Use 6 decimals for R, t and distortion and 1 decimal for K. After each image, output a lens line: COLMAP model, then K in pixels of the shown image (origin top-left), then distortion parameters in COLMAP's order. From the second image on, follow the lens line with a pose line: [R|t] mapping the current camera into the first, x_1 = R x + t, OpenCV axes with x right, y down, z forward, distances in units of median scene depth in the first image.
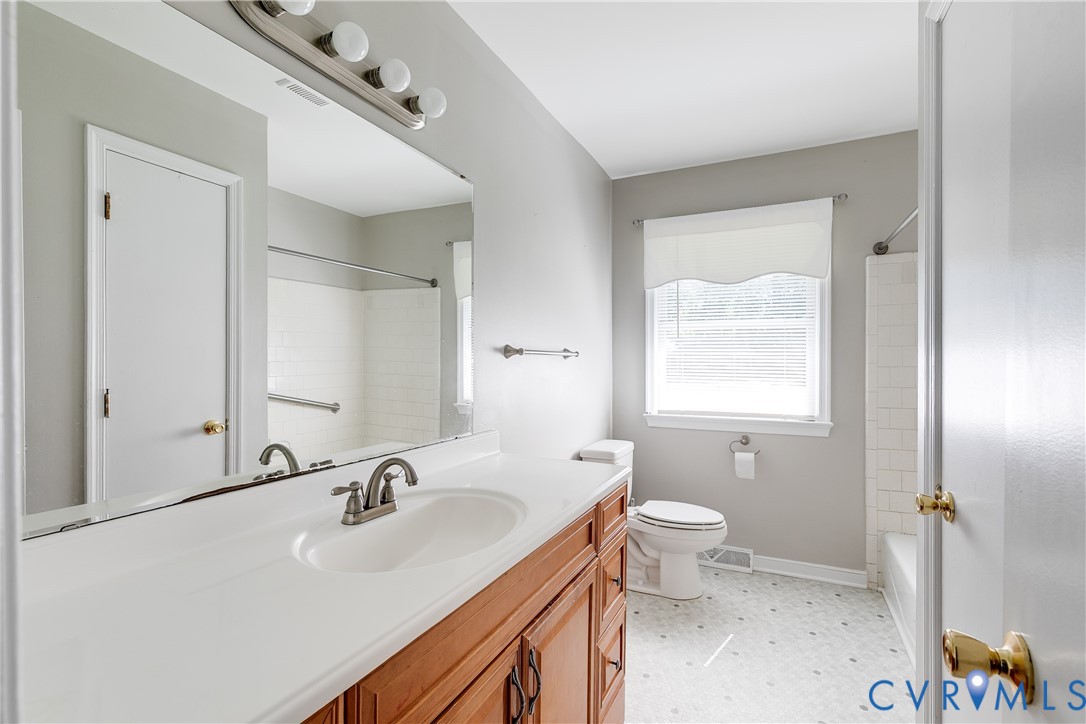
lens RADIAL K [[498.8, 0, 546.5], [0, 498.8, 364.5], [0, 0, 1]] dist [0.002311, -0.000895]
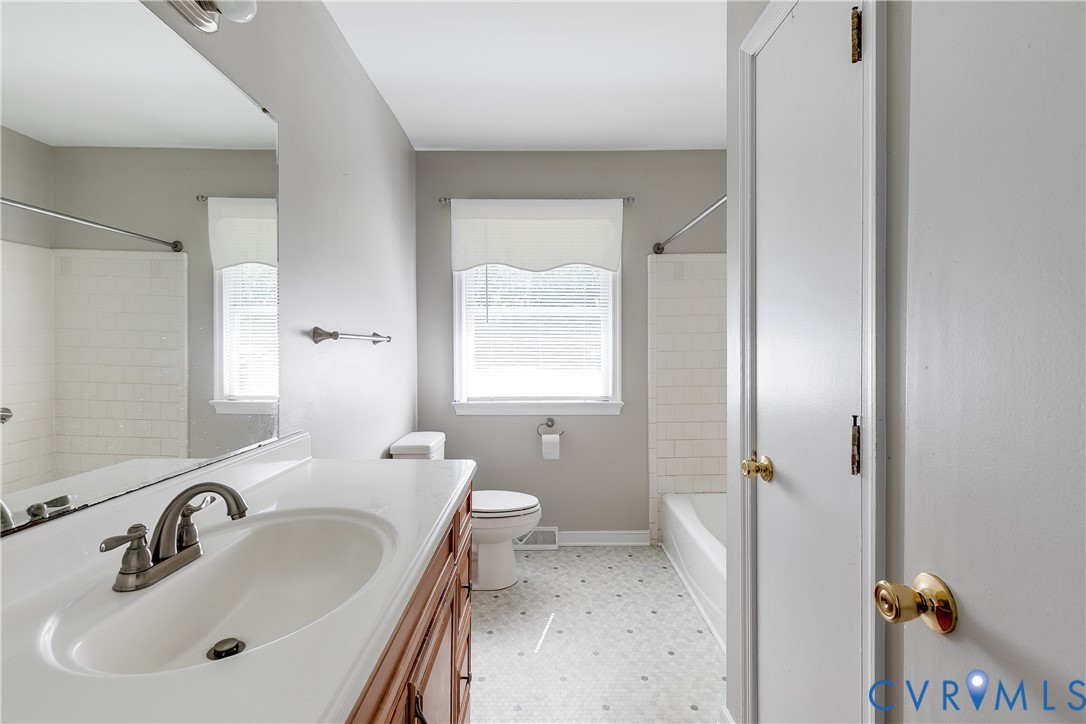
lens RADIAL K [[505.8, 0, 543.0], [0, 505.8, 352.2], [0, 0, 1]] dist [0.012785, -0.008911]
pose [[0.901018, -0.006452, 0.433733, -0.084785], [0.005122, 0.999978, 0.004235, 0.000362], [-0.433751, -0.001594, 0.901031, 0.065682]]
